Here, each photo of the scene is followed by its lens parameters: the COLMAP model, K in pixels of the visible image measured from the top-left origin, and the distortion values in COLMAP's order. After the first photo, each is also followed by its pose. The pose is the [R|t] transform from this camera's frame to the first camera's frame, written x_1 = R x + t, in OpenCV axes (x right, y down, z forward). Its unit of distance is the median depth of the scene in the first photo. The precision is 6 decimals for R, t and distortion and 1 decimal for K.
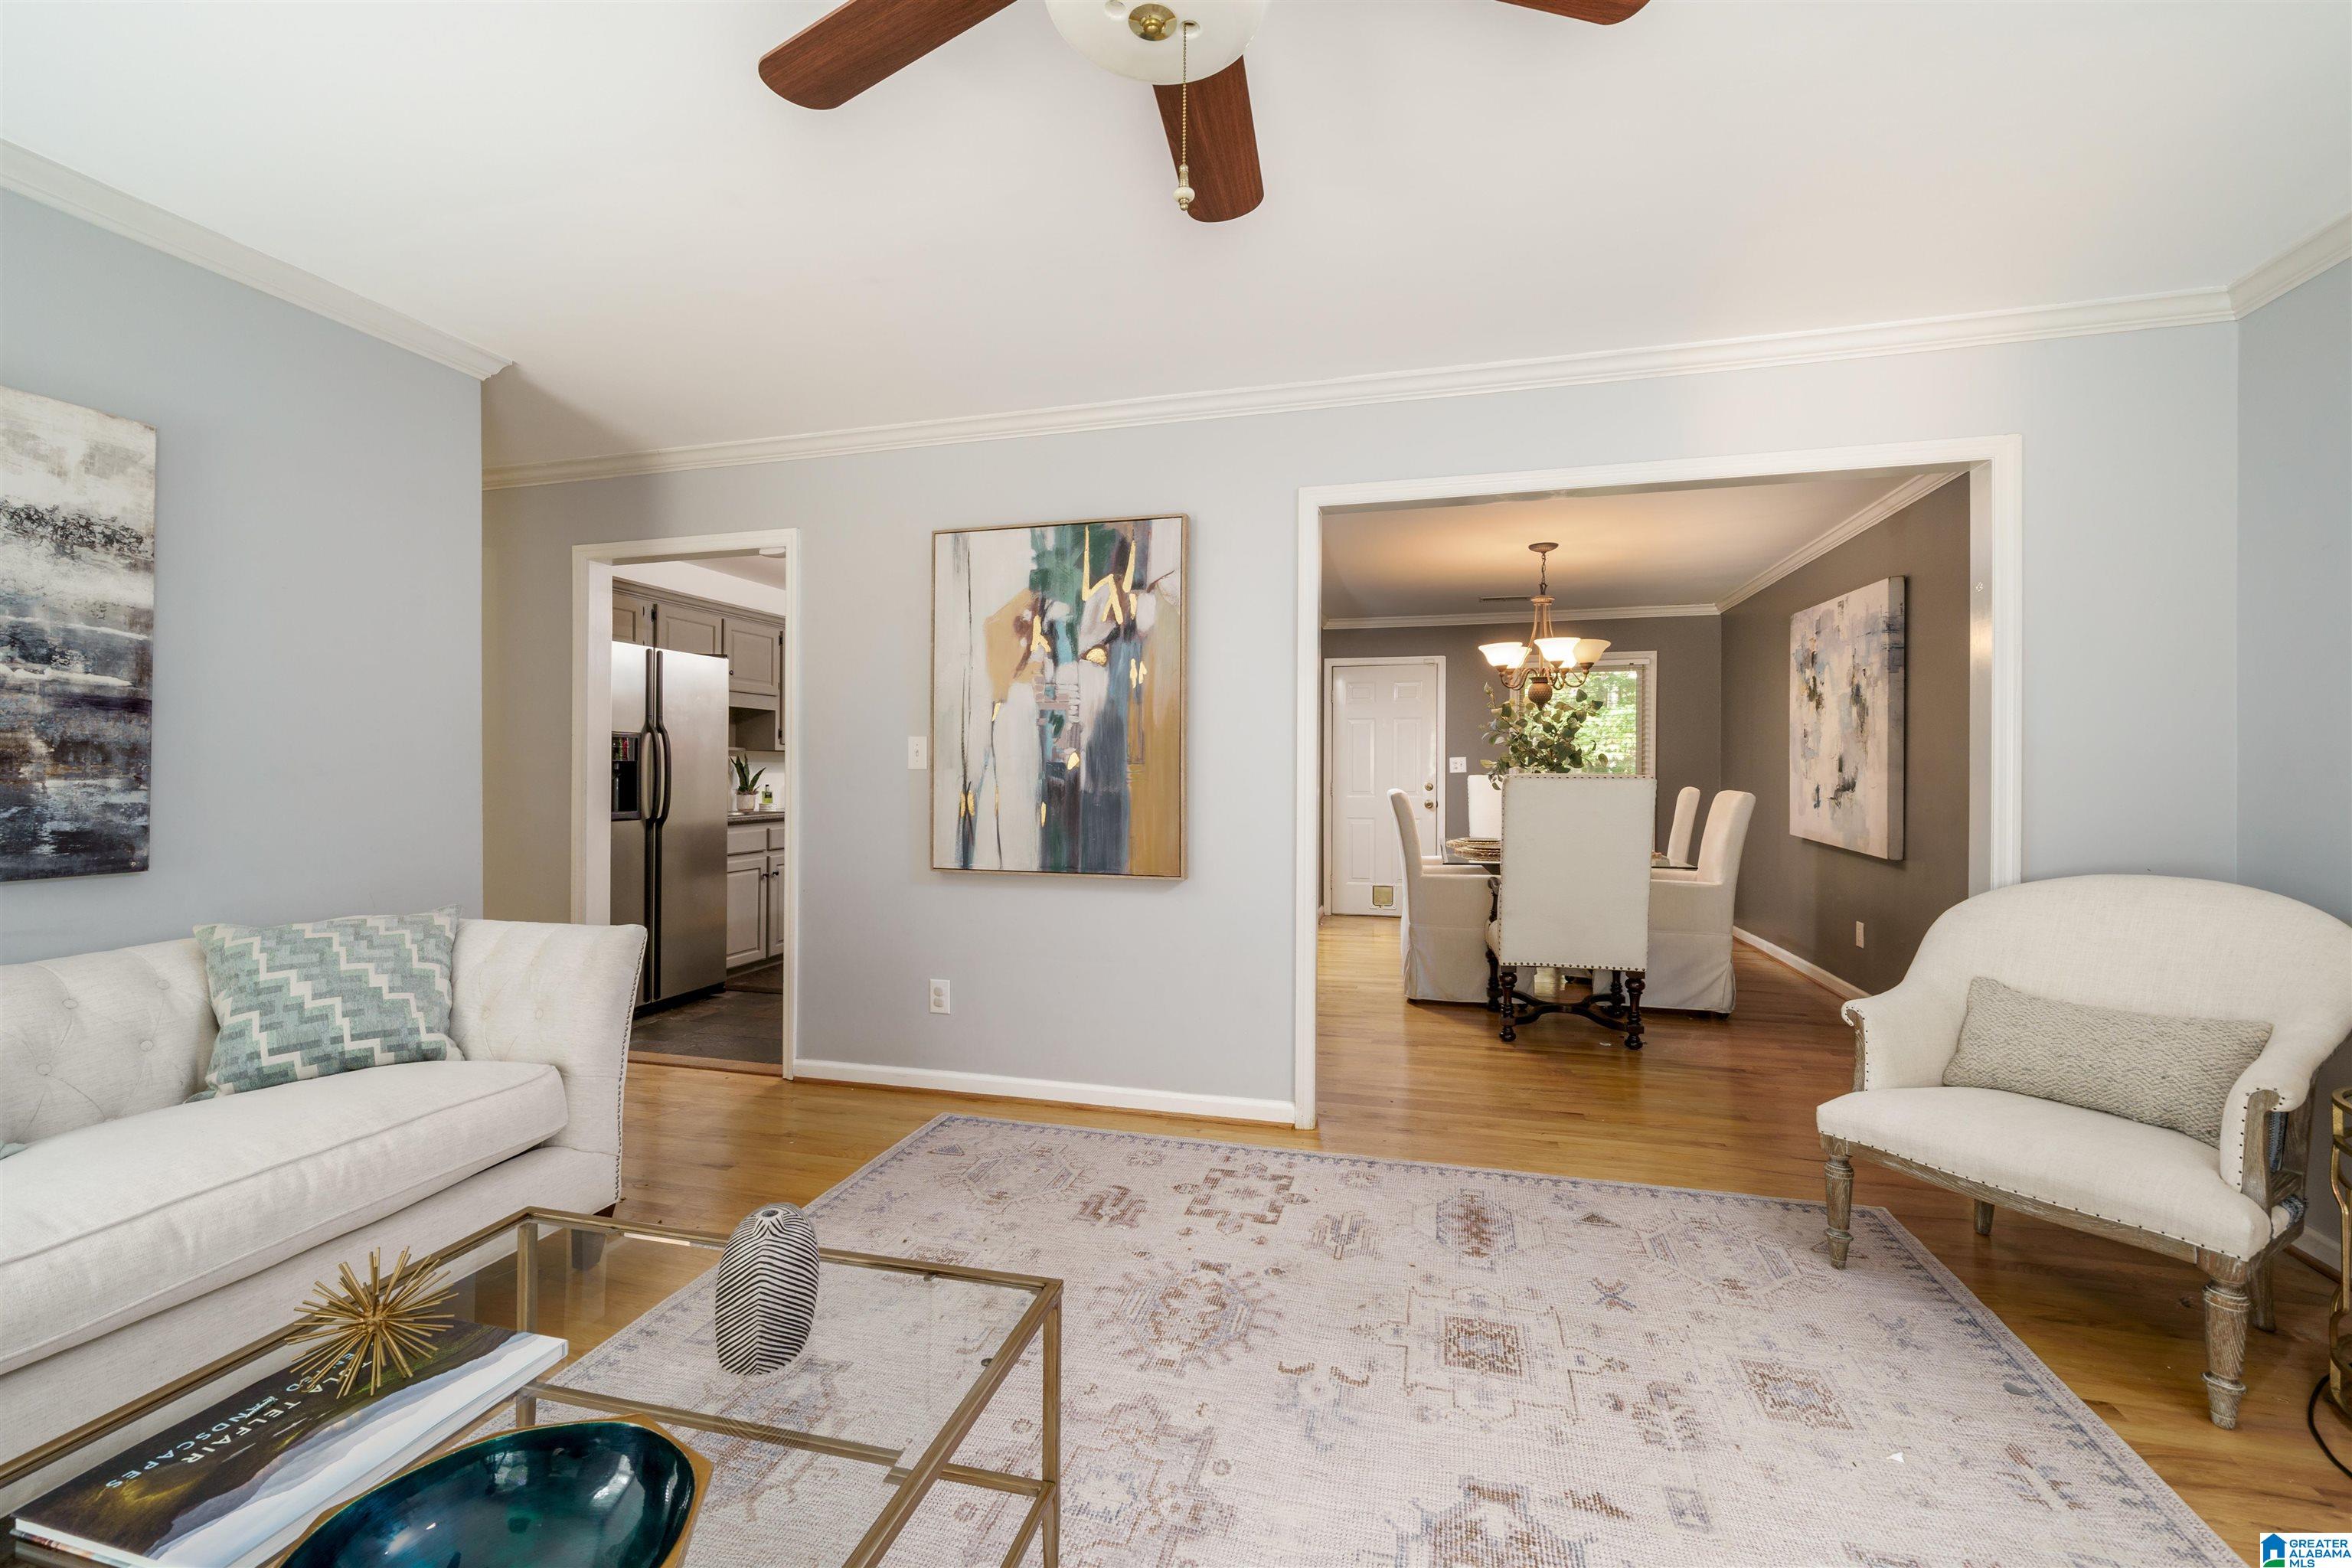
lens RADIAL K [[975.0, 0, 1179.8], [0, 975.0, 759.0], [0, 0, 1]] dist [-0.001527, -0.000096]
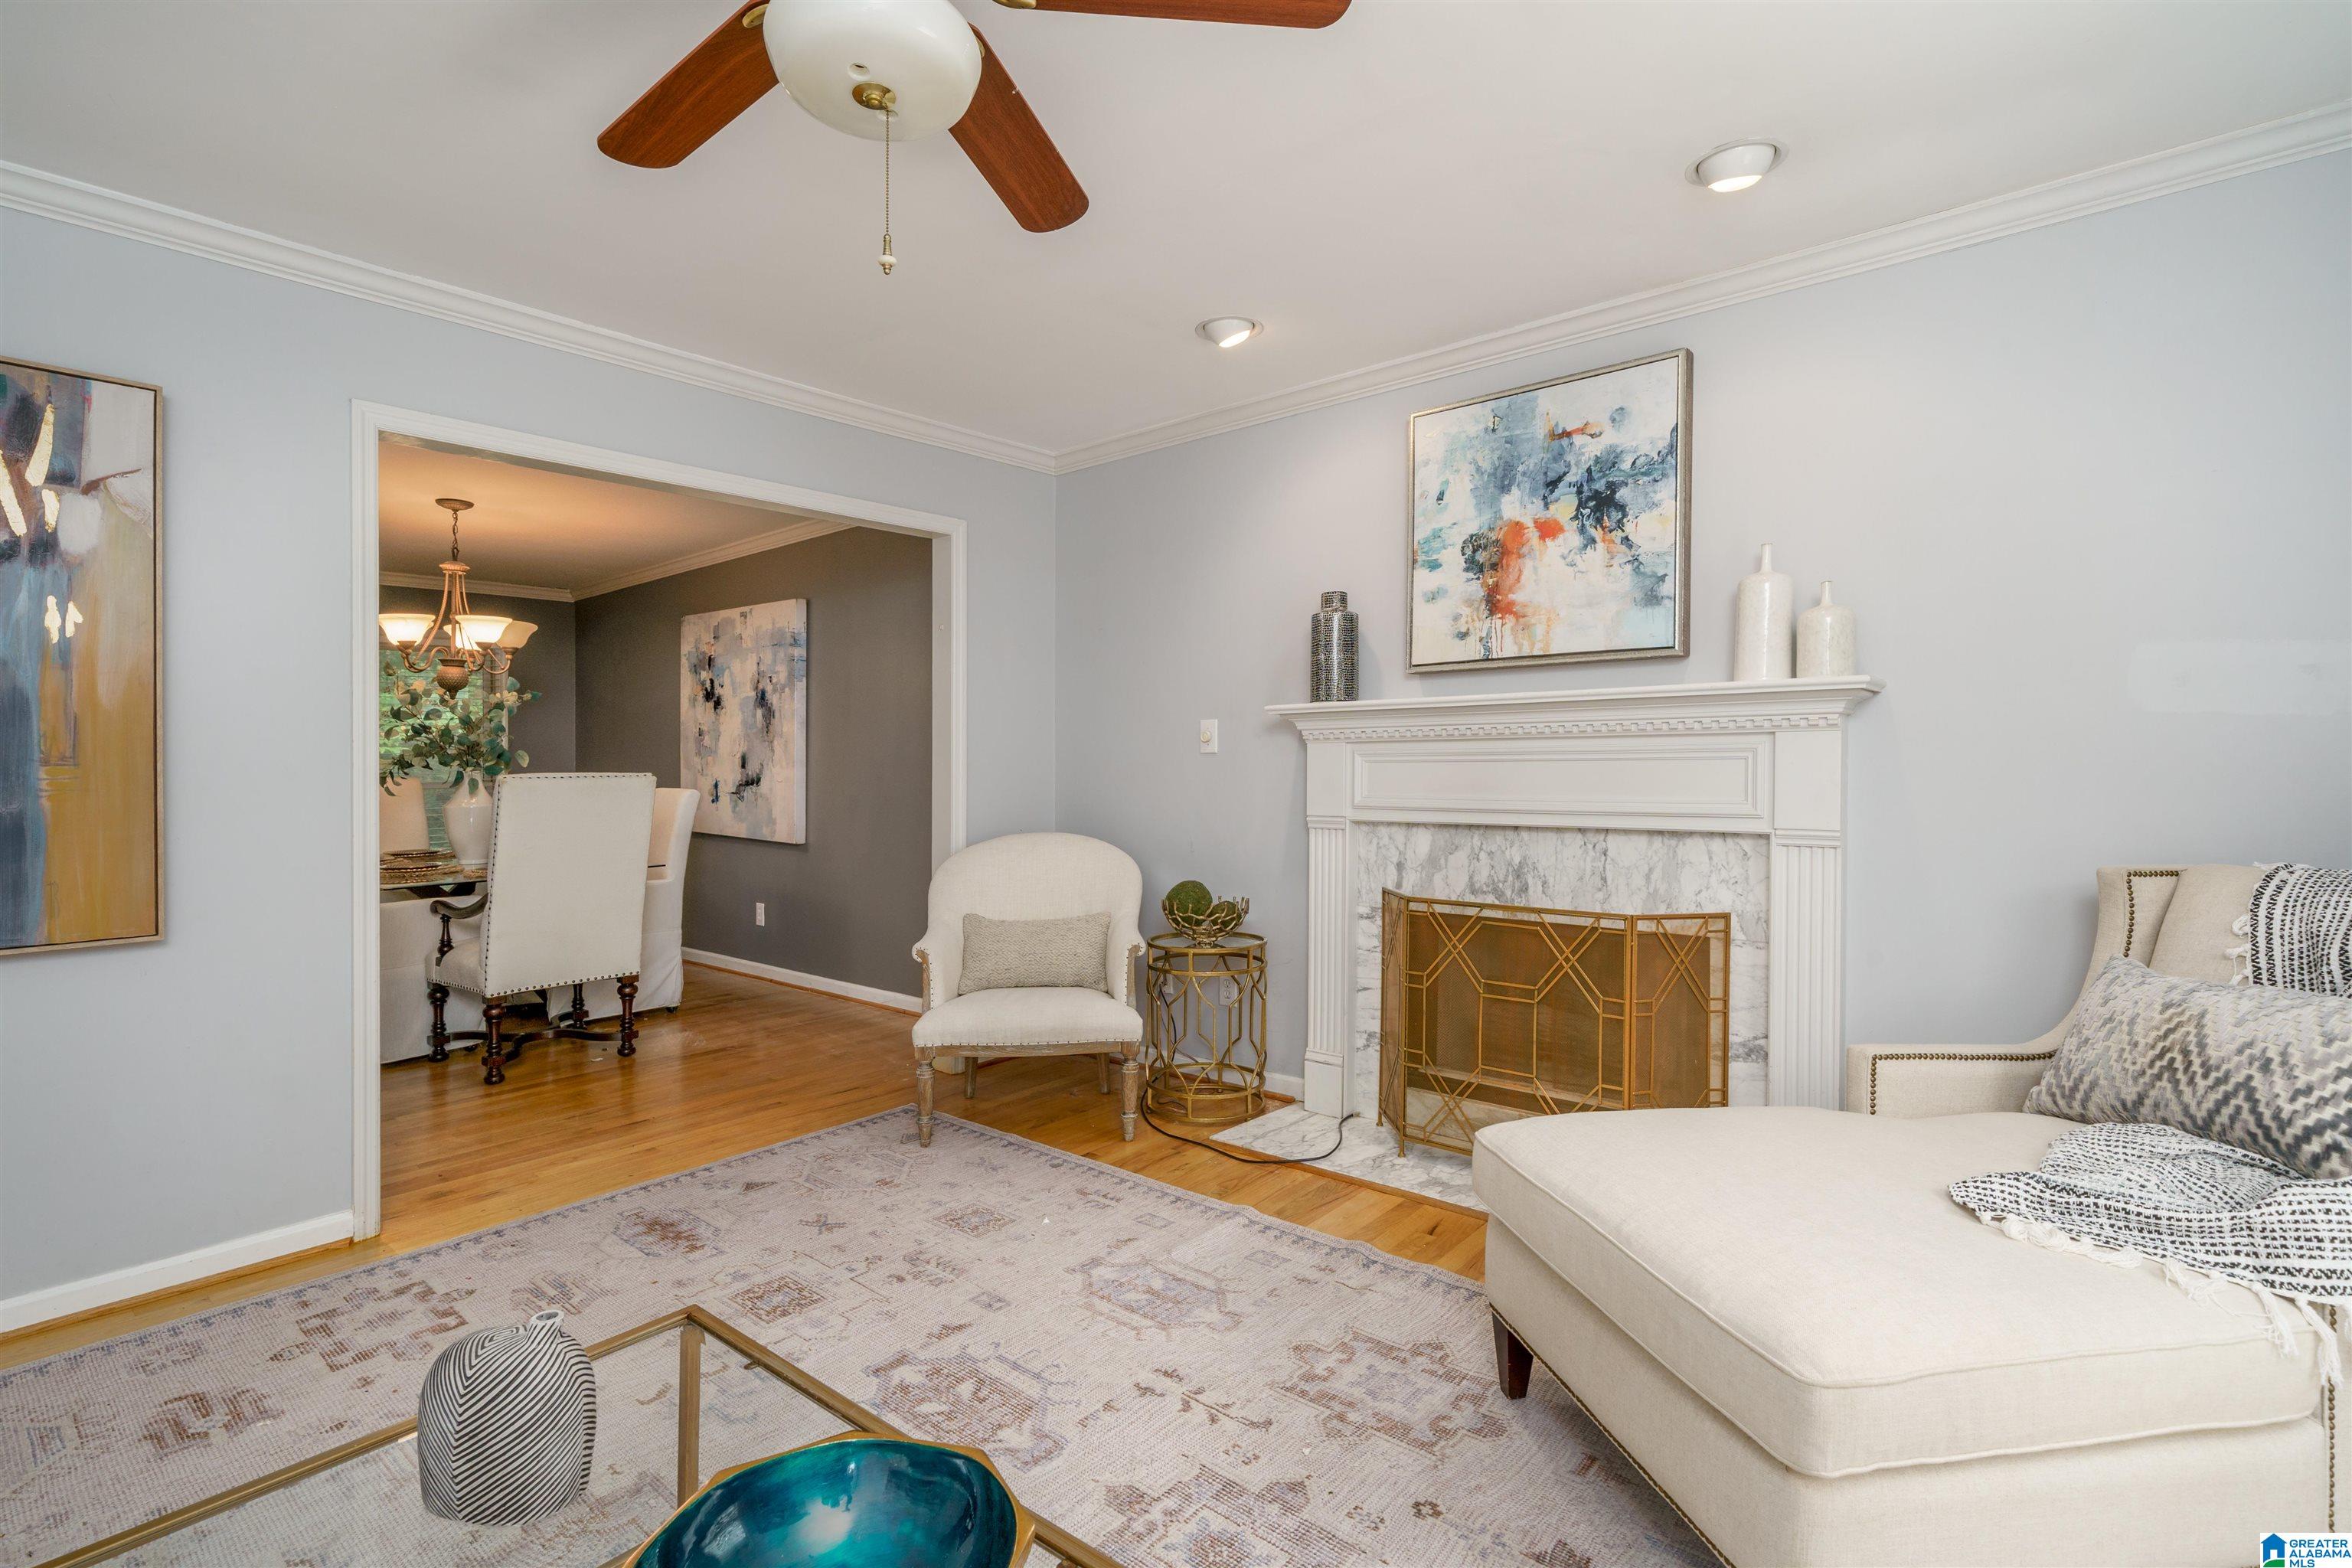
lens RADIAL K [[1110.2, 0, 1176.0], [0, 1110.2, 784.0], [0, 0, 1]] dist [0.001896, 0.000148]
pose [[0.424746, -0.023907, 0.904997, -0.392972], [0.002121, 0.999675, 0.025412, 0.000167], [-0.905310, -0.008875, 0.424658, 0.052787]]
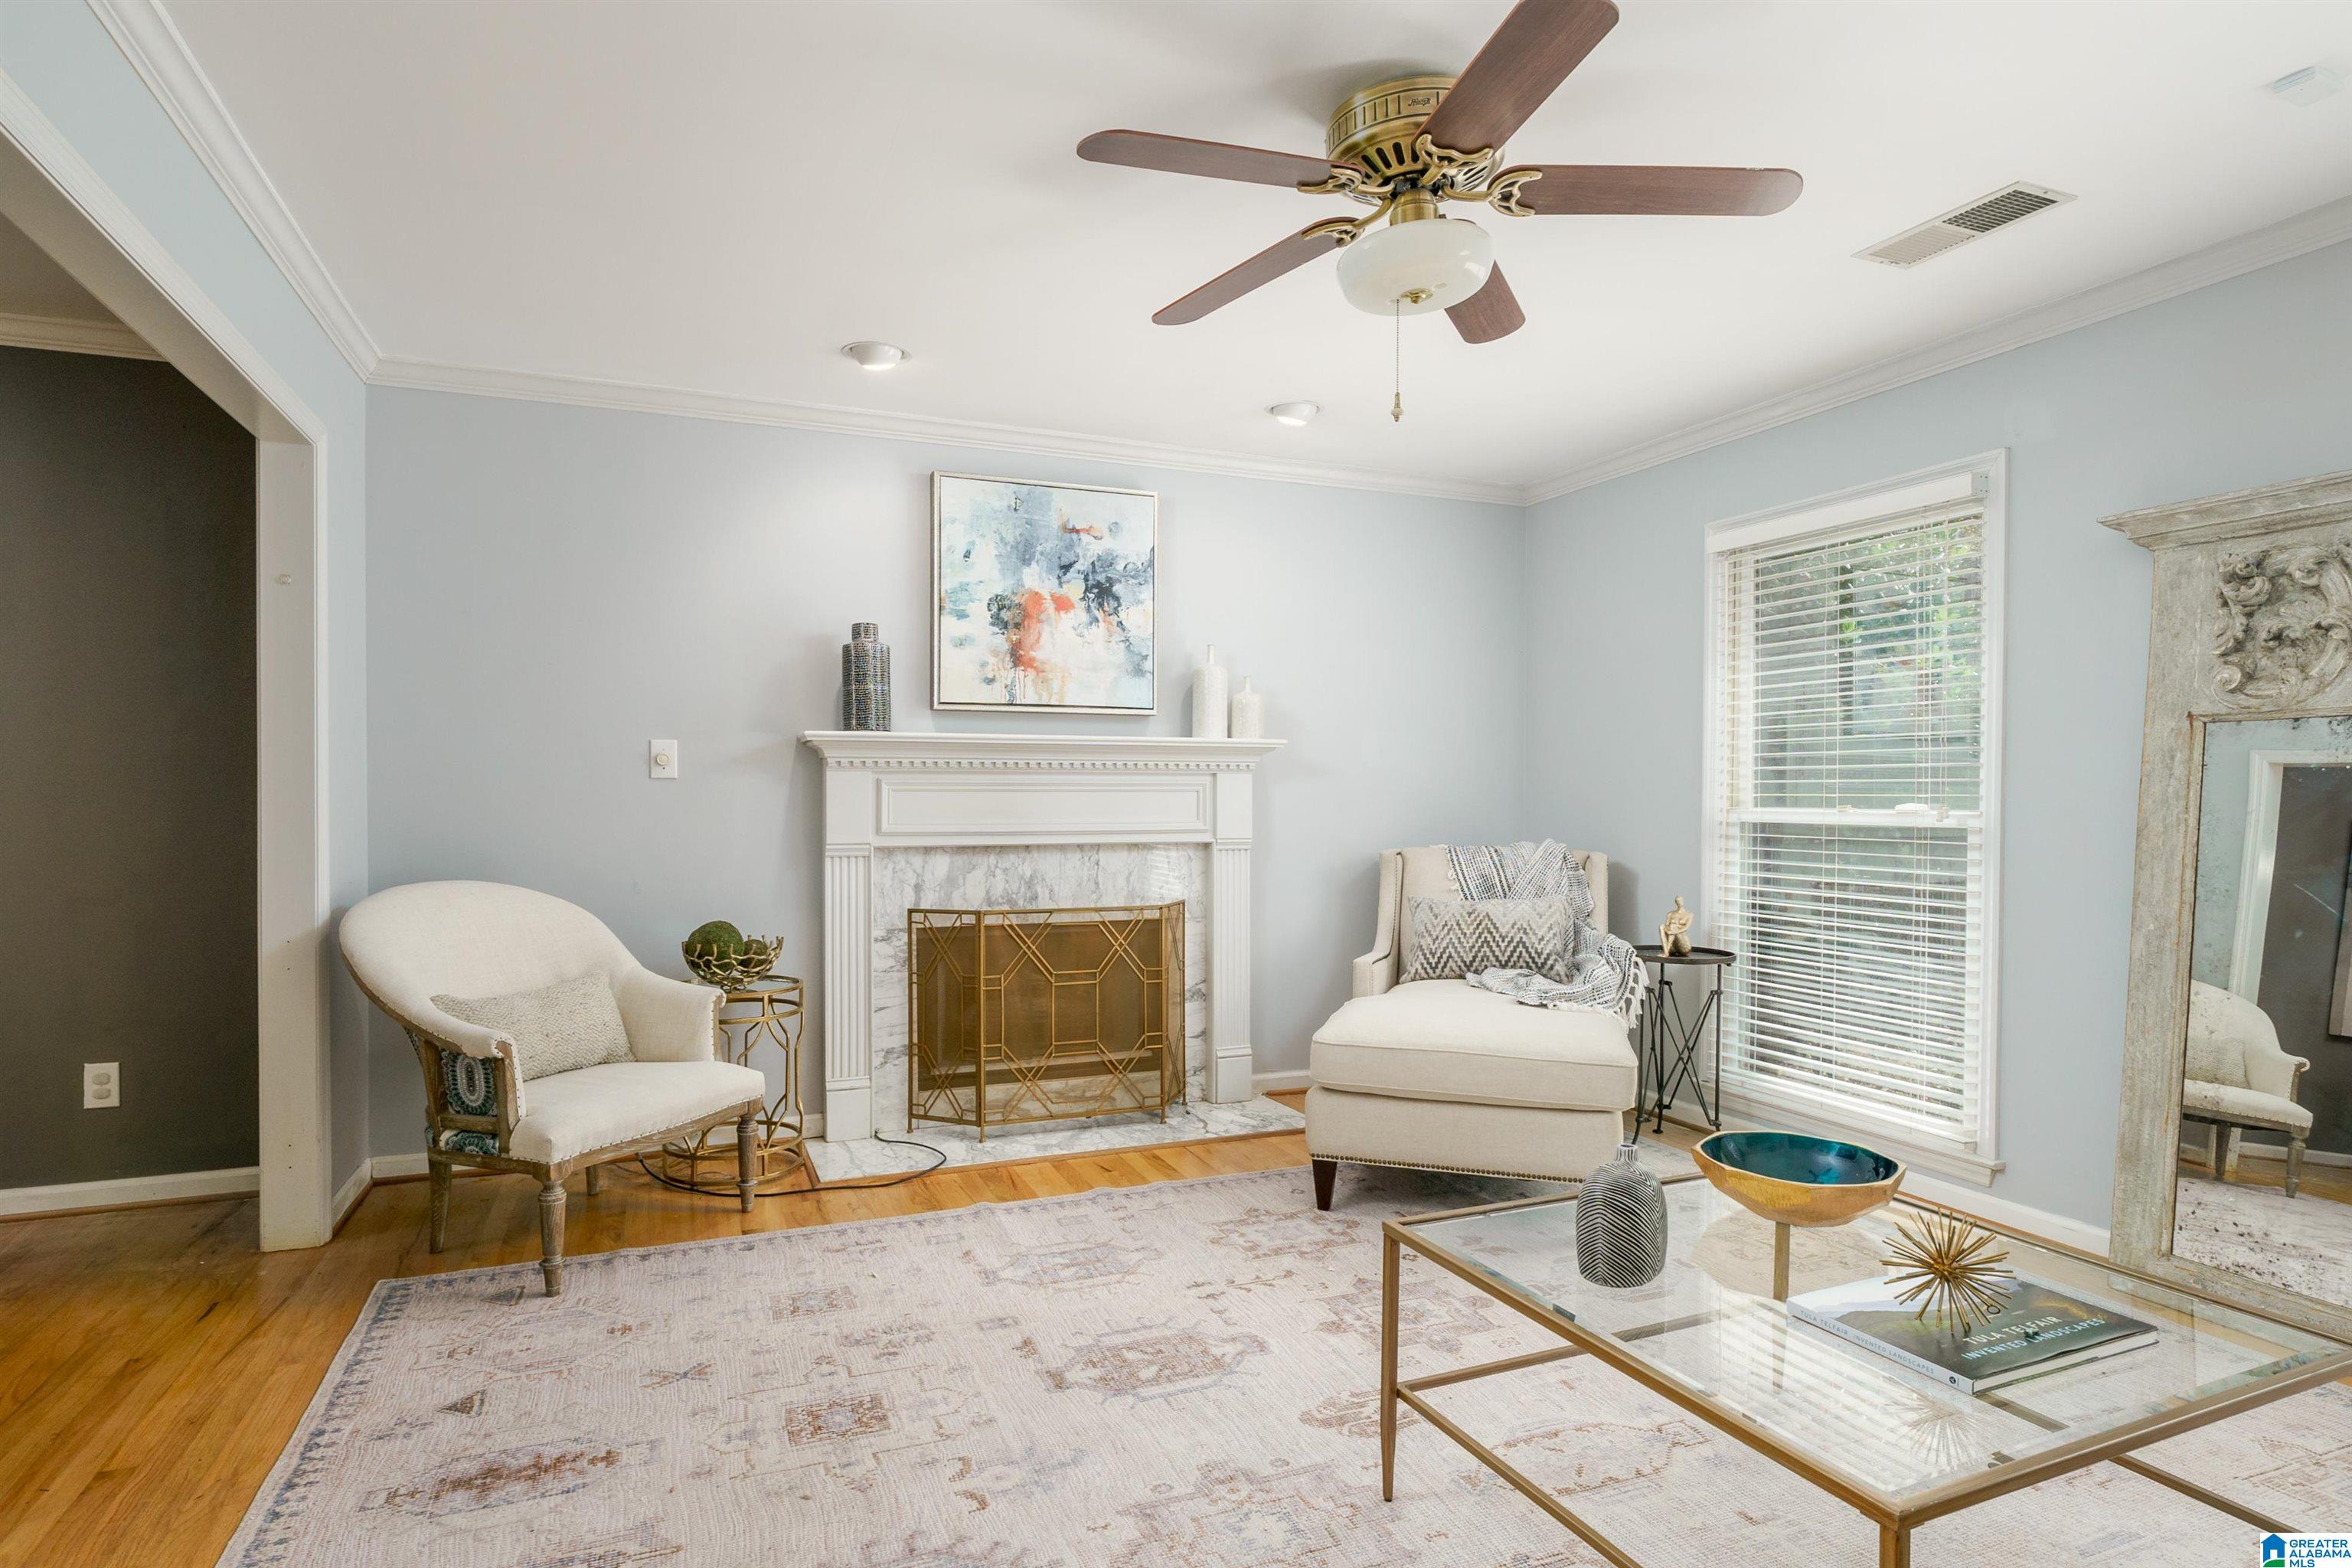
lens RADIAL K [[1162.0, 0, 1210.3], [0, 1162.0, 827.5], [0, 0, 1]] dist [-0.001713, -0.000613]
pose [[-0.597294, -0.027226, 0.801560, -0.489469], [-0.010345, 0.999602, 0.026244, 0.011218], [-0.801955, 0.007383, -0.597338, 0.887774]]
